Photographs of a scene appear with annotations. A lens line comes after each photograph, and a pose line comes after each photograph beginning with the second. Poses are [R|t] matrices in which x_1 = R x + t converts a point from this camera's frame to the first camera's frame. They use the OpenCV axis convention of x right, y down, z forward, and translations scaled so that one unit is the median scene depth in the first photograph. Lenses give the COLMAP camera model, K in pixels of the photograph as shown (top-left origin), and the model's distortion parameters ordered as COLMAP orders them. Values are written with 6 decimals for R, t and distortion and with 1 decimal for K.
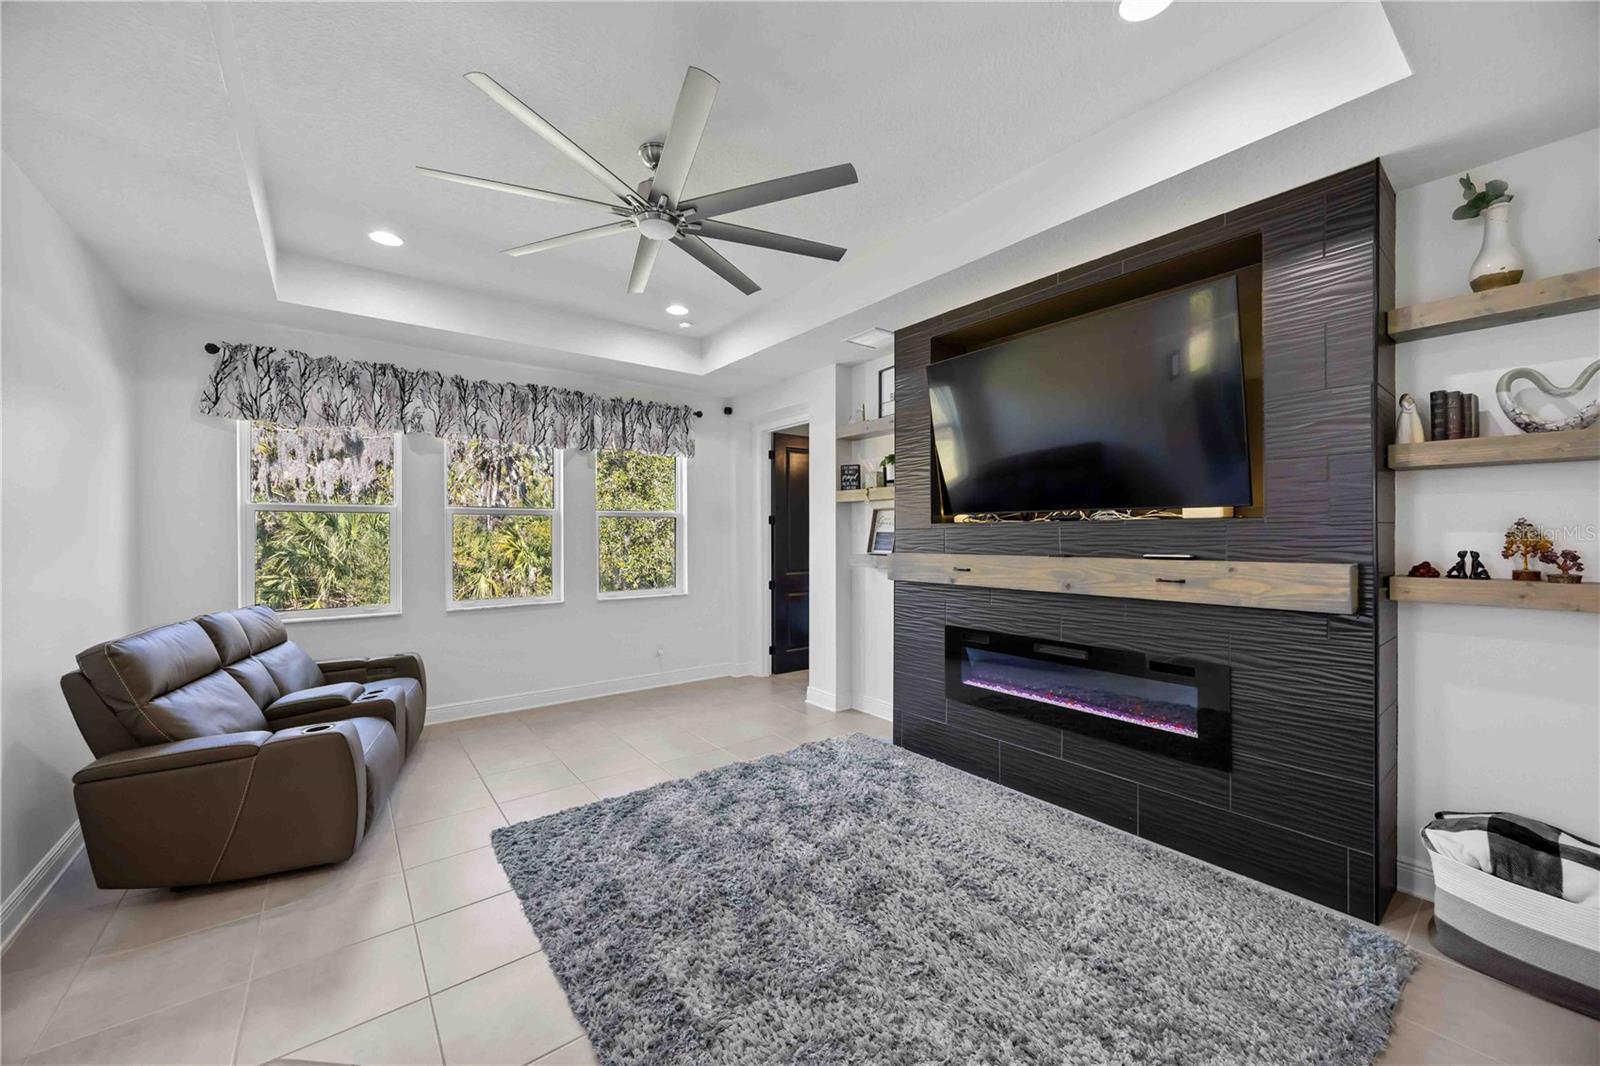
lens RADIAL K [[606.6, 0, 797.1], [0, 606.6, 530.0], [0, 0, 1]] dist [-0.000974, -0.001176]
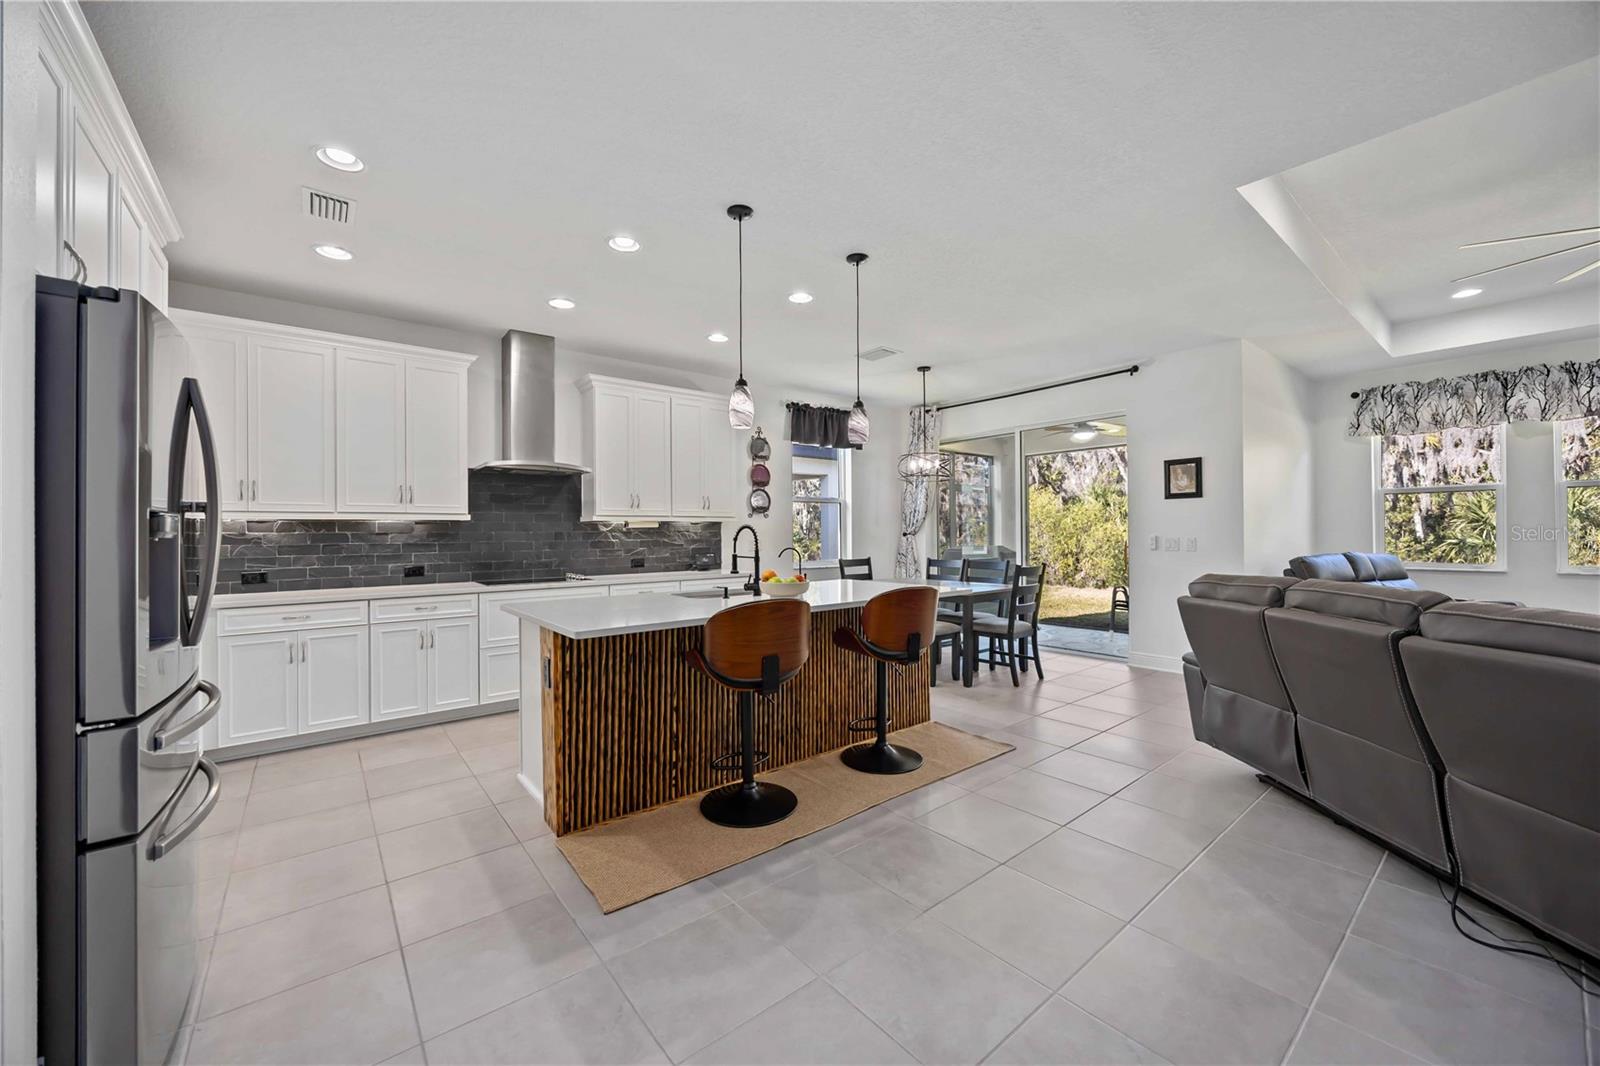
lens RADIAL K [[606.6, 0, 802.6], [0, 606.6, 532.5], [0, 0, 1]] dist [-0.000974, -0.001176]
pose [[0.028011, -0.000156, -0.999608, 0.575105], [0.011827, 0.999930, 0.000176, 0.047630], [0.999538, -0.011827, 0.028011, -0.496663]]
